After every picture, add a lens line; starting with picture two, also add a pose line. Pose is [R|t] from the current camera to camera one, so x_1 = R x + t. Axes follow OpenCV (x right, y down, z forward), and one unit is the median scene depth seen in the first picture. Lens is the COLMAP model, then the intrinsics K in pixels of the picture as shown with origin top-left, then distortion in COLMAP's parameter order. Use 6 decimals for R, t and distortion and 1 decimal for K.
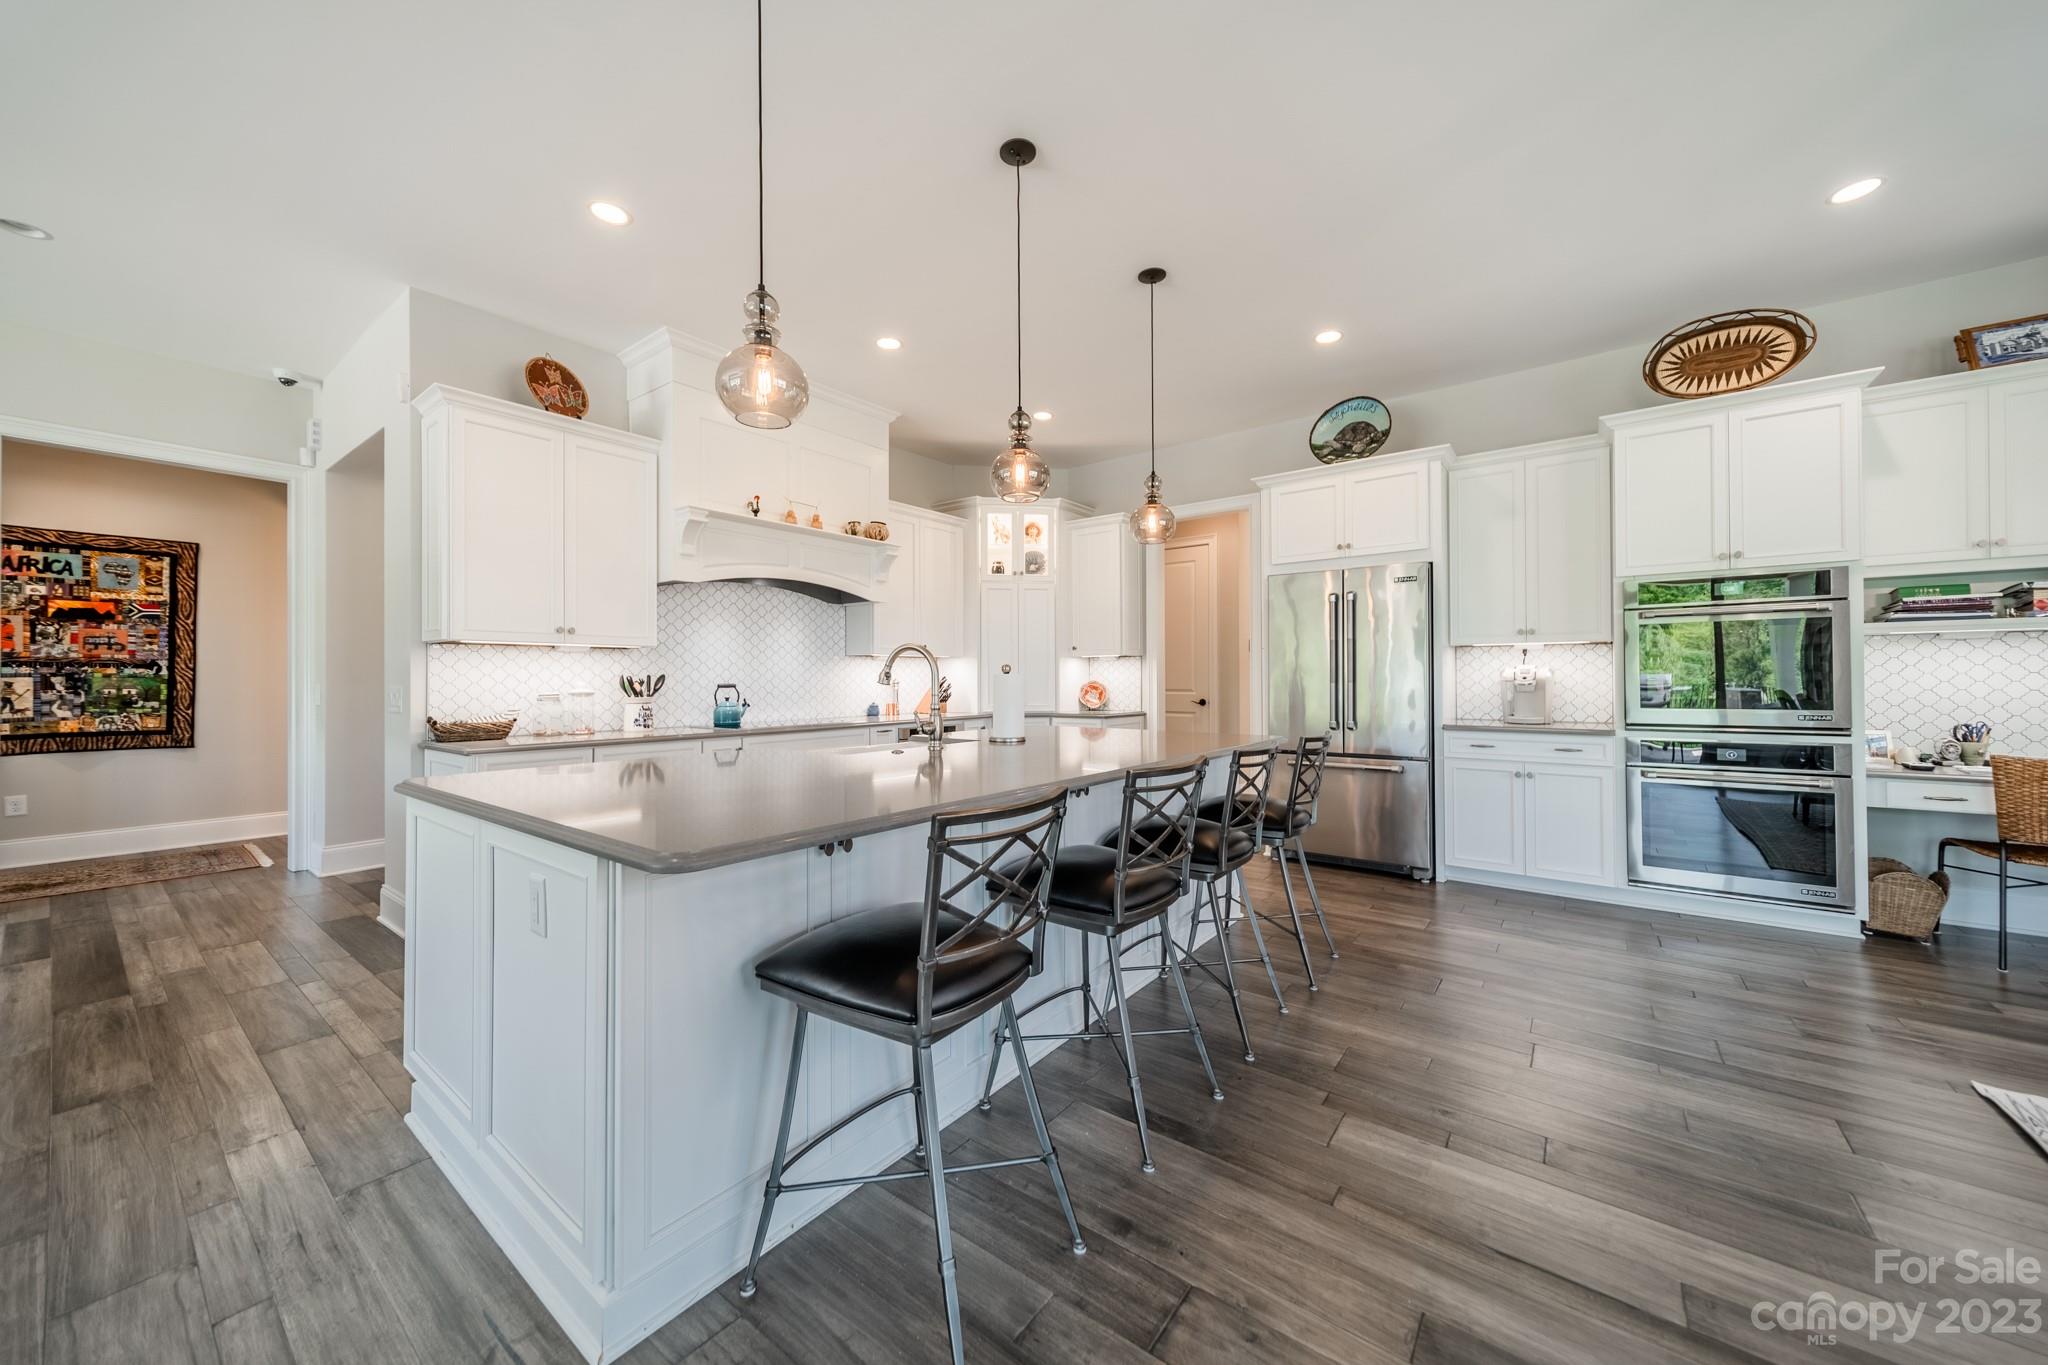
lens RADIAL K [[730.2, 0, 1051.6], [0, 730.2, 671.4], [0, 0, 1]] dist [0.009926, -0.000952]
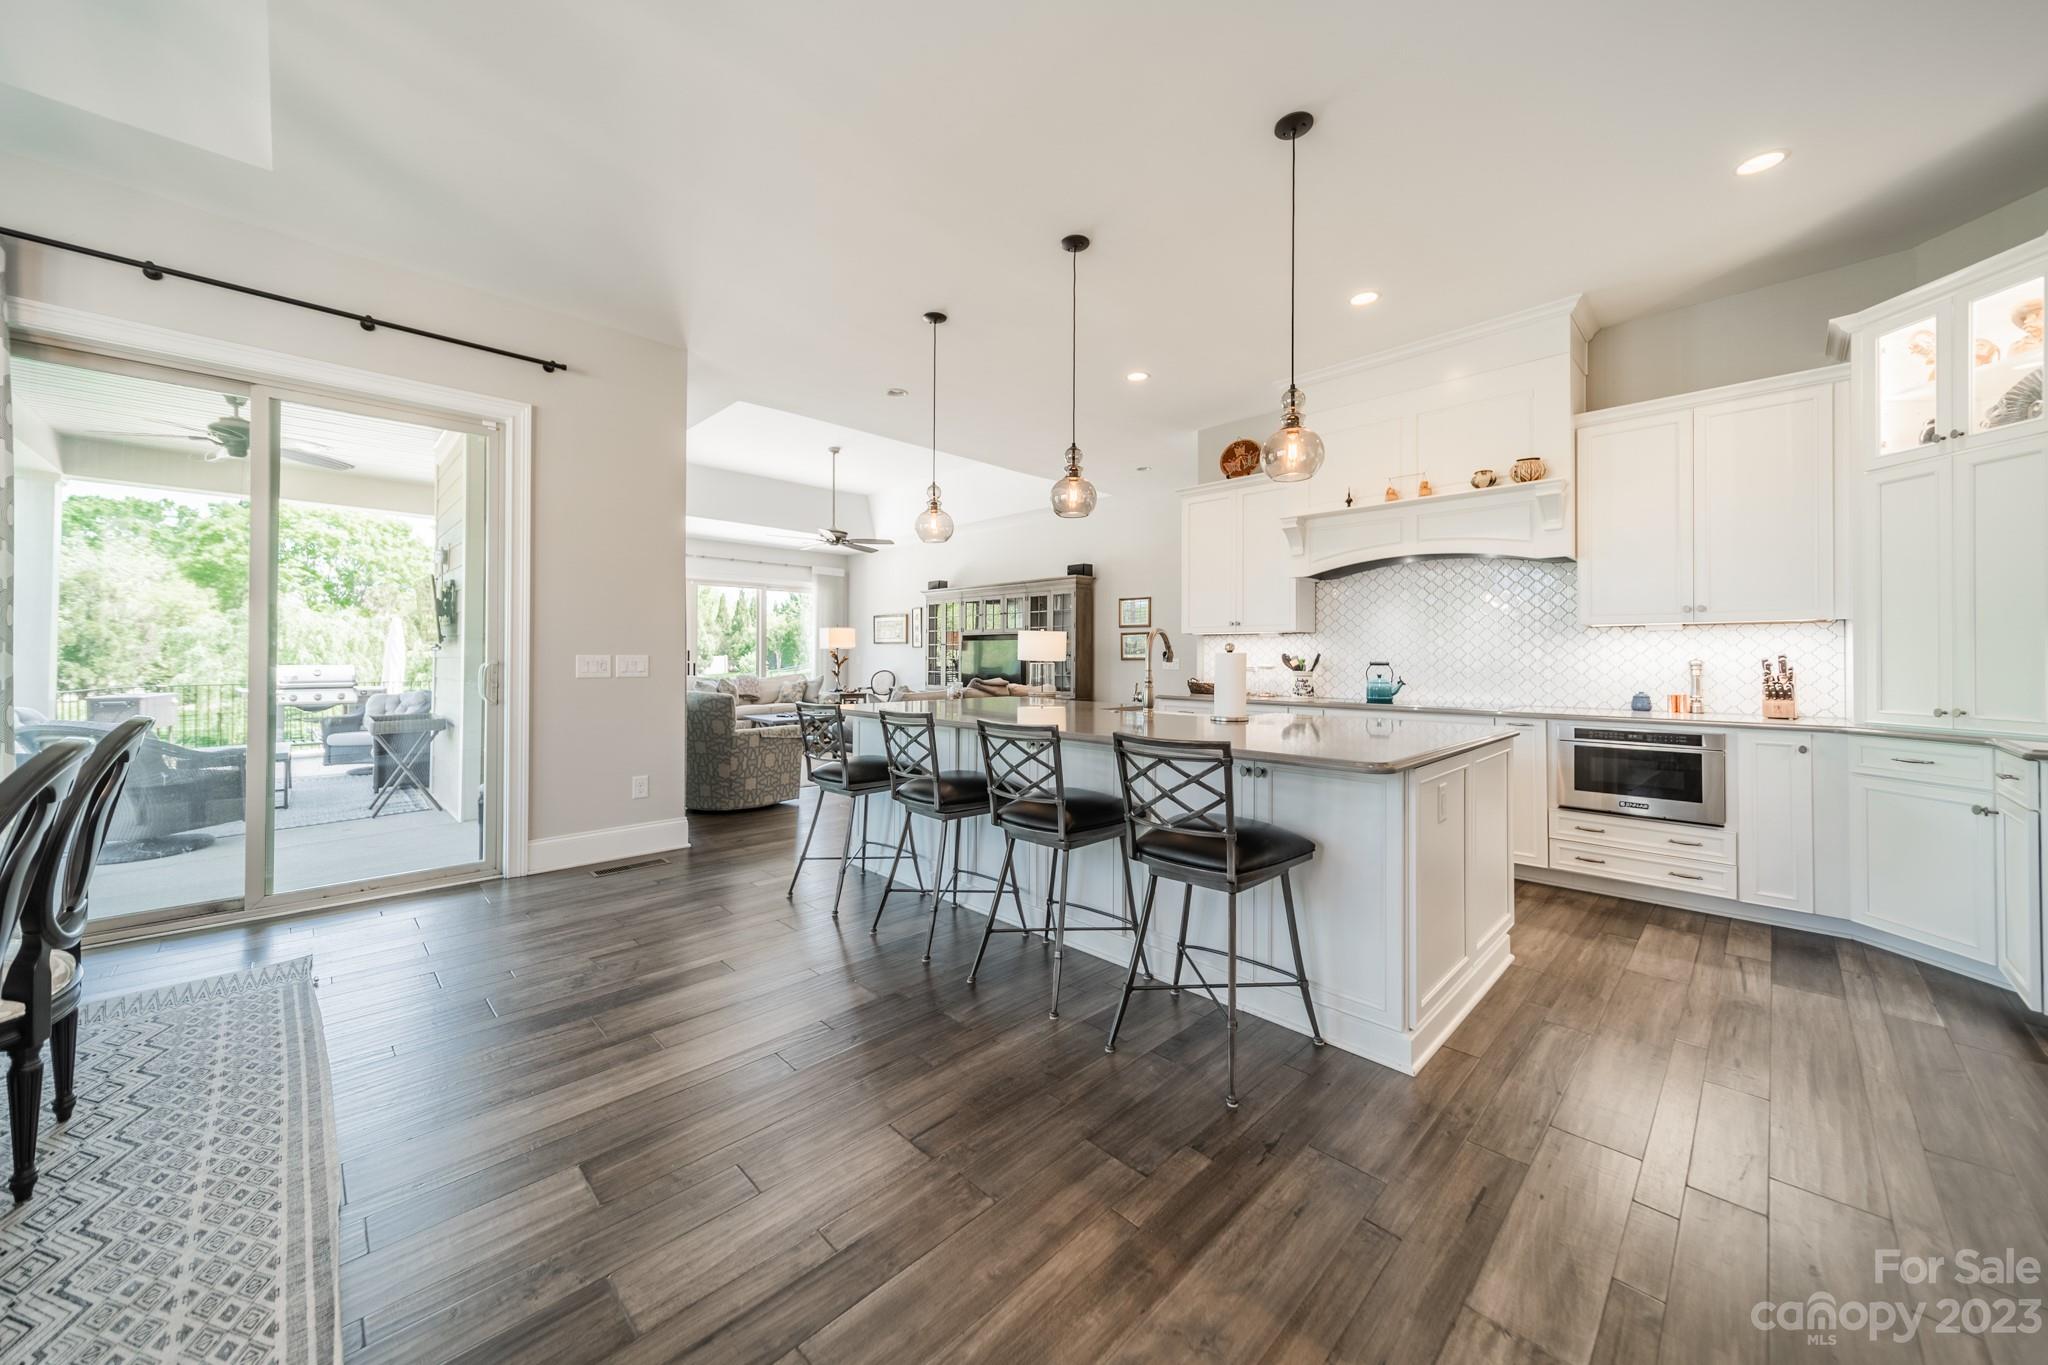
lens RADIAL K [[730.2, 0, 985.5], [0, 730.2, 651.1], [0, 0, 1]] dist [0.009926, -0.000952]
pose [[-0.167486, -0.005973, -0.985856, 0.637985], [0.007792, 0.999942, -0.007382, 0.004268], [0.985844, -0.008918, -0.167430, 0.557199]]
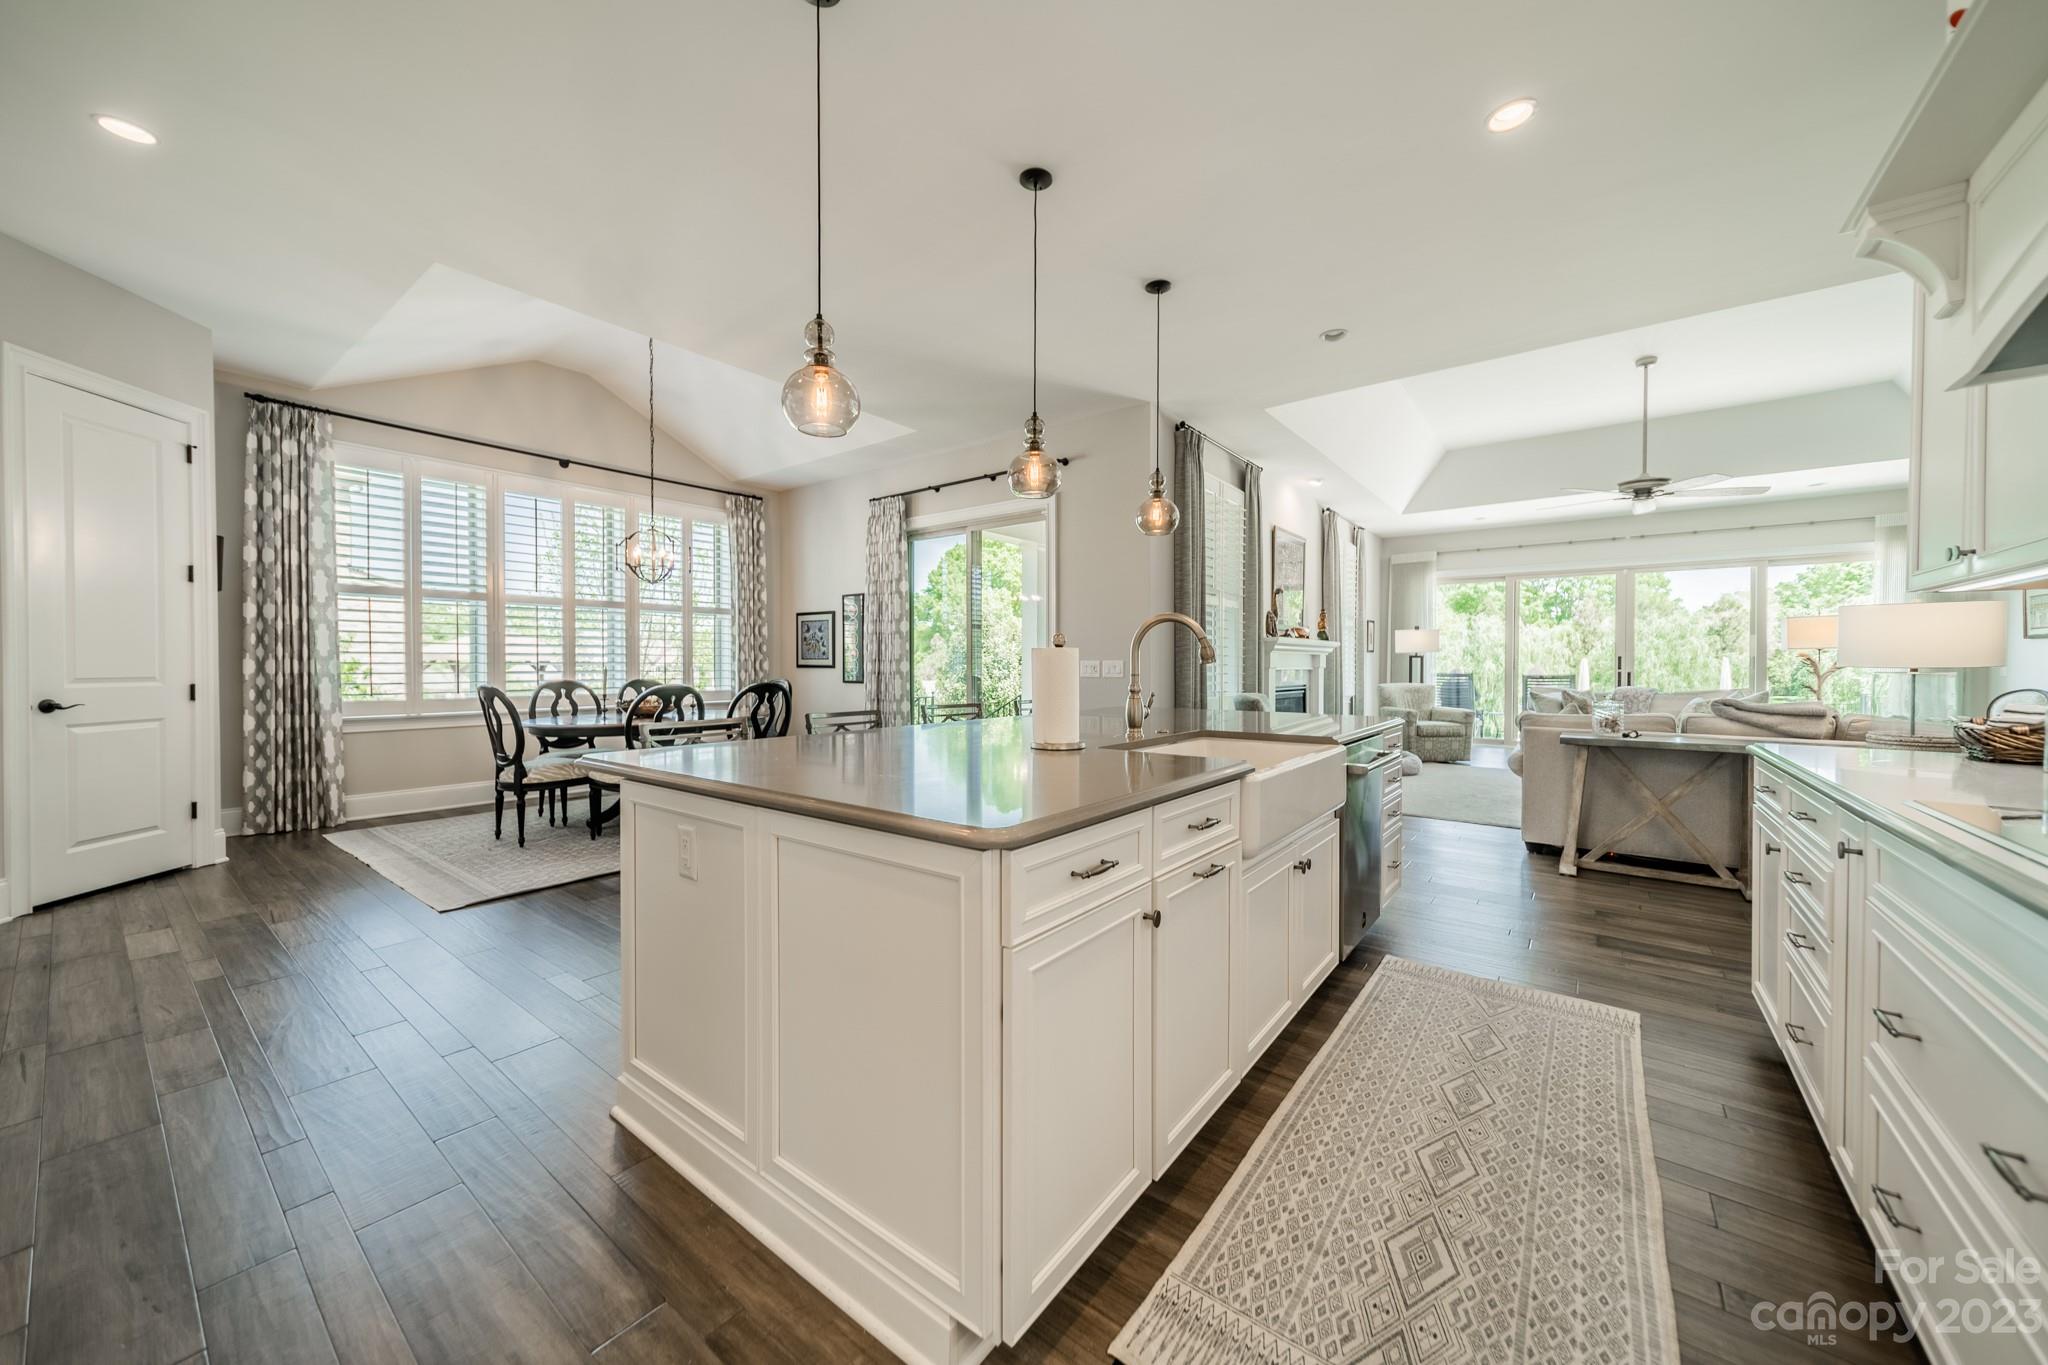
lens RADIAL K [[730.2, 0, 1060.5], [0, 730.2, 673.0], [0, 0, 1]] dist [0.009926, -0.000952]
pose [[-0.999908, 0.001851, -0.013436, -0.046143], [0.001842, 0.999998, 0.000728, 0.017346], [0.013438, 0.000703, -0.999909, 1.109489]]
